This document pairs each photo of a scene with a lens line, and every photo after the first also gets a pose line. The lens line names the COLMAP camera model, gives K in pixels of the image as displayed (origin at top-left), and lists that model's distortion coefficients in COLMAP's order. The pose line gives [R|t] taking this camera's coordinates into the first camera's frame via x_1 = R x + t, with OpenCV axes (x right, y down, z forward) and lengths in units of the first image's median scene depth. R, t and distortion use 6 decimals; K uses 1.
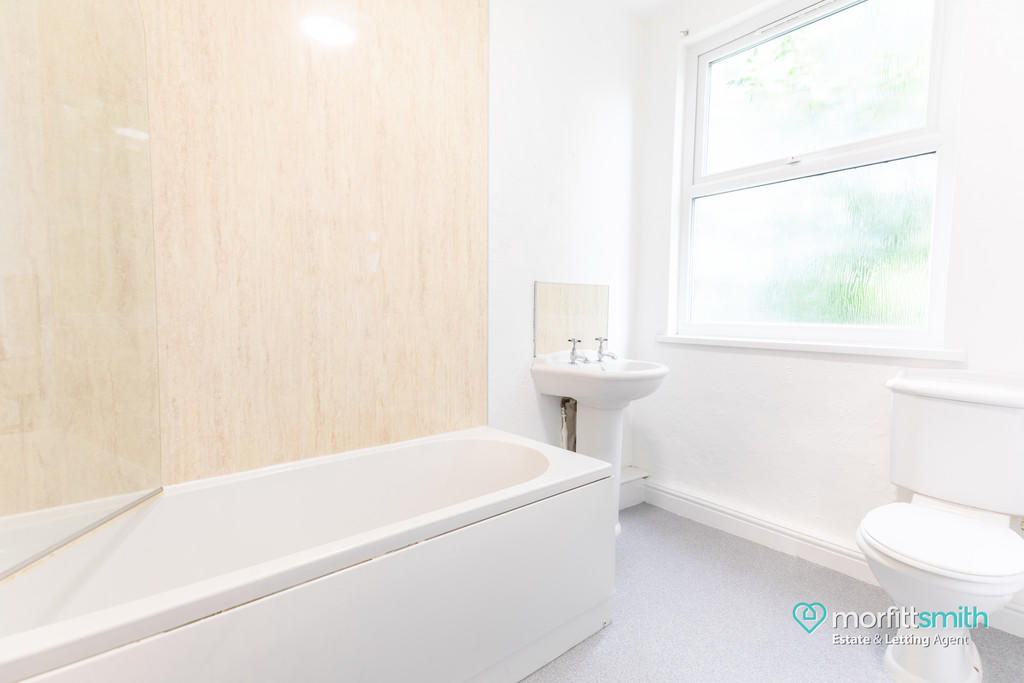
lens RADIAL K [[477.0, 0, 512.0], [0, 477.0, 341.5], [0, 0, 1]] dist [0.000951, 0.000131]
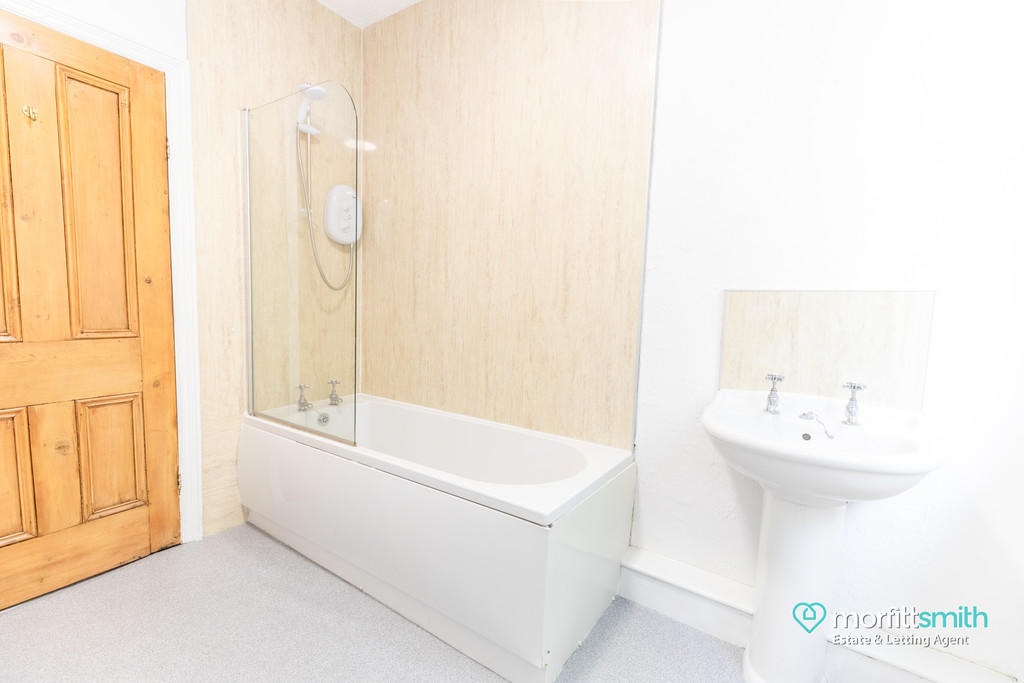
lens RADIAL K [[442.1, 0, 507.9], [0, 442.1, 341.0], [0, 0, 1]] dist [0.063917, -0.015565]
pose [[0.268362, 0.074616, -0.960424, 0.808038], [-0.093987, 0.994267, 0.050984, -0.063056], [0.958722, 0.076585, 0.273836, 0.631393]]
